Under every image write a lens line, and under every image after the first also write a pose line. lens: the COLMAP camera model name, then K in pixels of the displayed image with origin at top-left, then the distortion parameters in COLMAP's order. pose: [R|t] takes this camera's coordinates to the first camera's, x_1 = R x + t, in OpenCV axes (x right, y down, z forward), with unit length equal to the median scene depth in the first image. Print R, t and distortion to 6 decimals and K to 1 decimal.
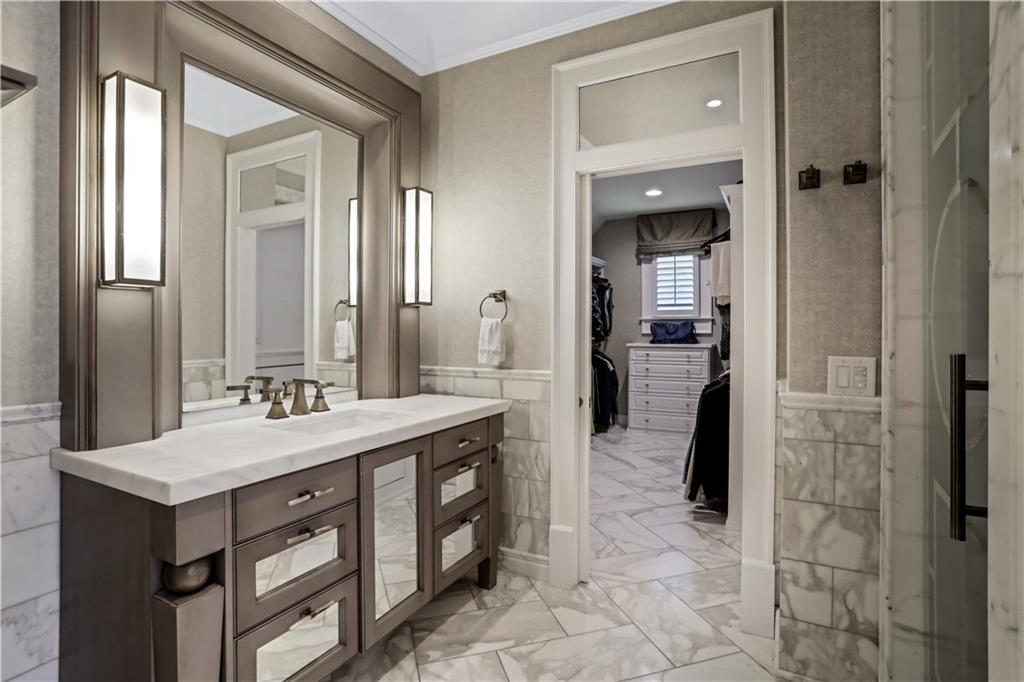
lens RADIAL K [[496.1, 0, 521.6], [0, 496.1, 335.0], [0, 0, 1]] dist [-0.030303, 0.004925]
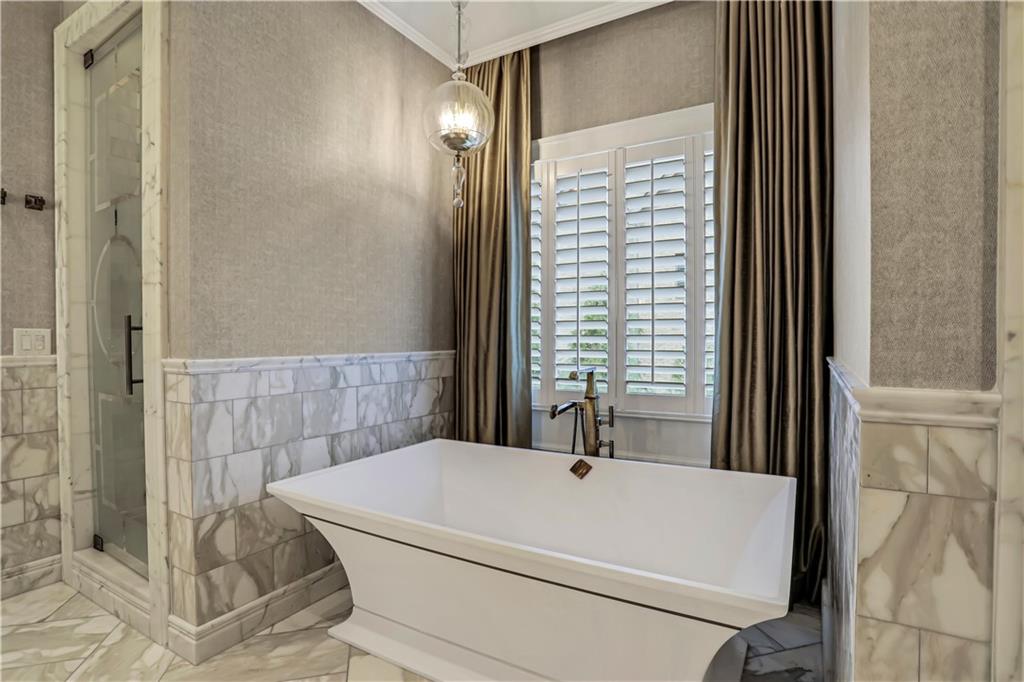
lens RADIAL K [[509.9, 0, 522.8], [0, 509.9, 346.9], [0, 0, 1]] dist [-0.063137, 0.024141]
pose [[0.041874, -0.021281, 0.998896, -0.707480], [0.007057, 0.999755, 0.021003, 0.078108], [-0.999098, 0.006170, 0.042014, -0.502955]]
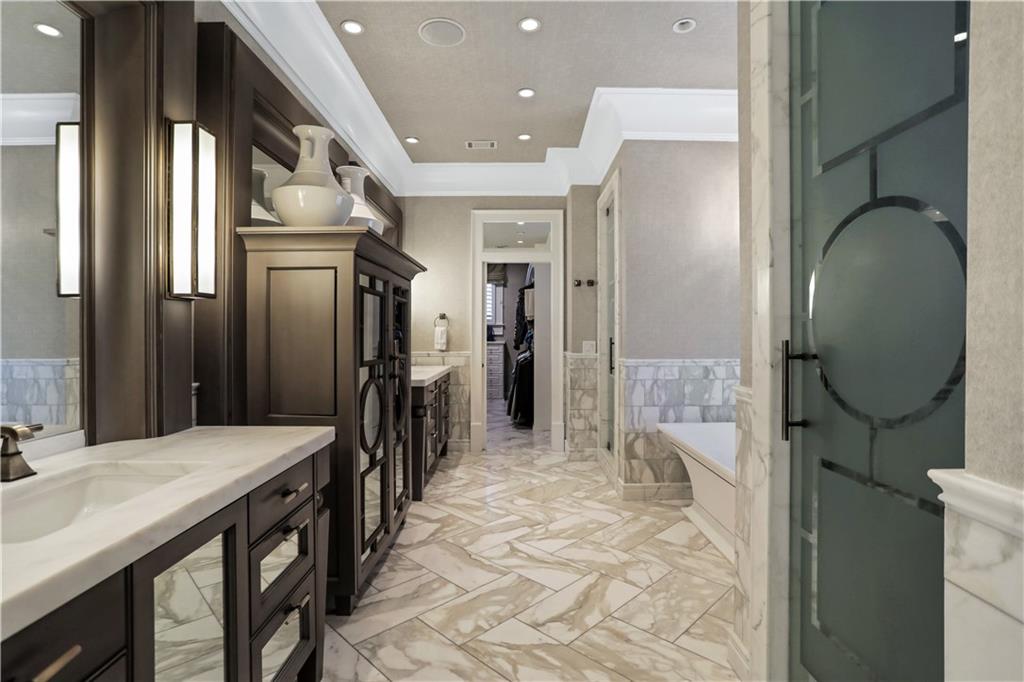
lens RADIAL K [[496.1, 0, 521.9], [0, 496.1, 345.6], [0, 0, 1]] dist [-0.030303, 0.004925]
pose [[0.879166, -0.013736, 0.476317, -1.209185], [0.005901, 0.999822, 0.017940, 0.013031], [-0.476478, -0.012961, 0.879091, -1.574797]]
